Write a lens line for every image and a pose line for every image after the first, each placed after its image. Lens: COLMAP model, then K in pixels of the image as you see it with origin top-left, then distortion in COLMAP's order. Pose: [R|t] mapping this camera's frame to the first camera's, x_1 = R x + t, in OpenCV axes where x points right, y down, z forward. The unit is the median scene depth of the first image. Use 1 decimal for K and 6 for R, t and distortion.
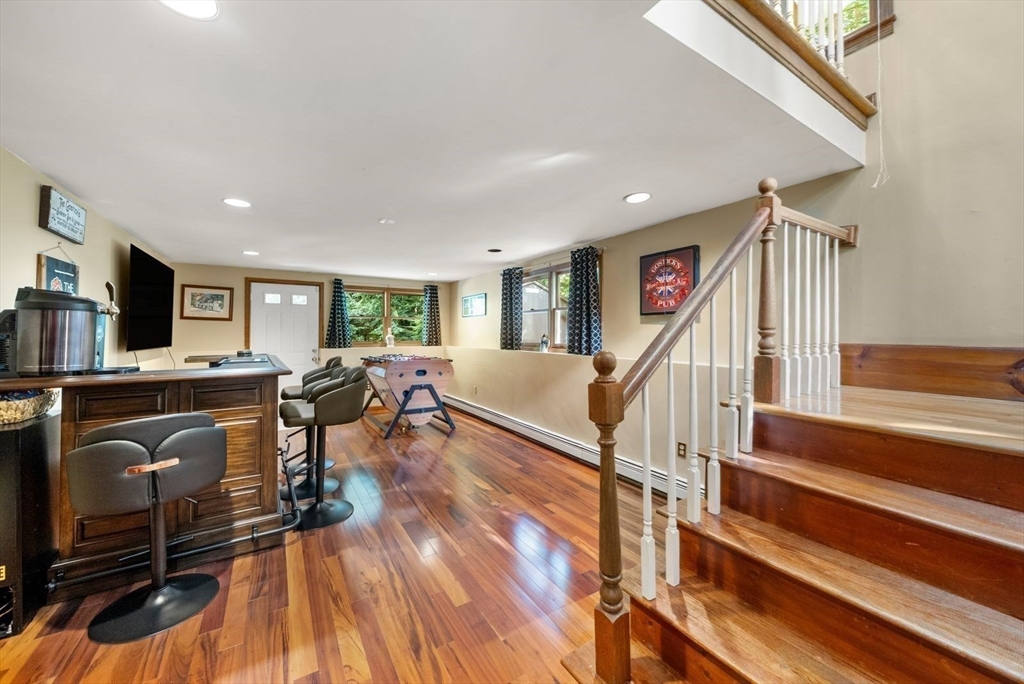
lens RADIAL K [[370.1, 0, 510.1], [0, 370.1, 333.6], [0, 0, 1]] dist [0.002731, -0.000015]
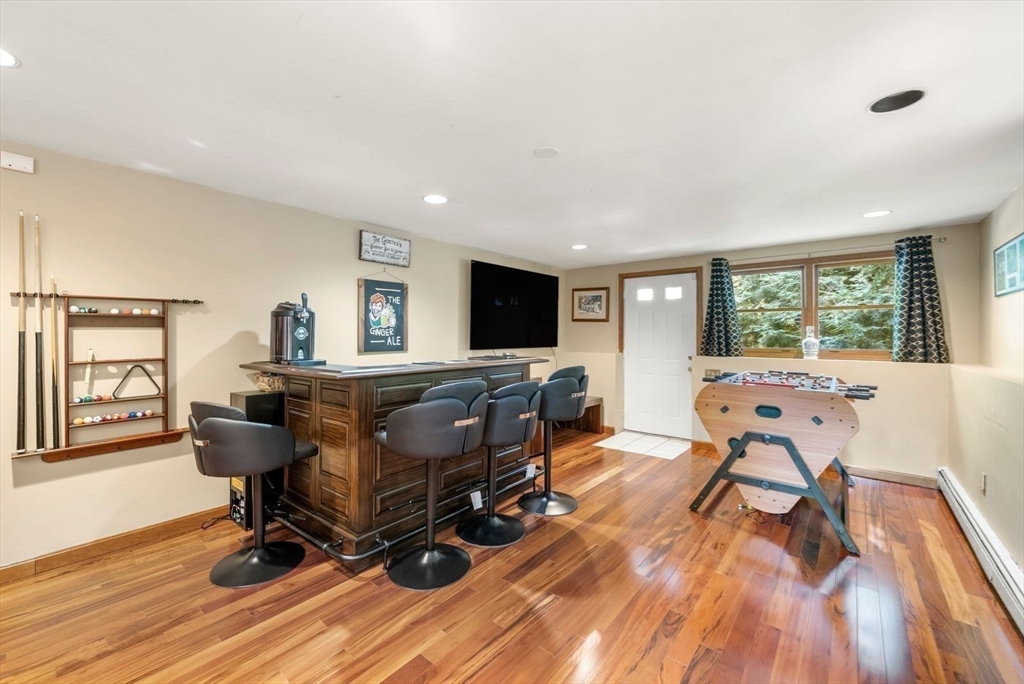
lens RADIAL K [[410.3, 0, 512.4], [0, 410.3, 335.6], [0, 0, 1]] dist [-0.003580, 0.000159]
pose [[0.312203, 0.002364, -0.950013, 0.185361], [-0.005320, 0.999986, 0.000740, 0.001328], [0.950001, 0.004824, 0.312211, 0.465299]]
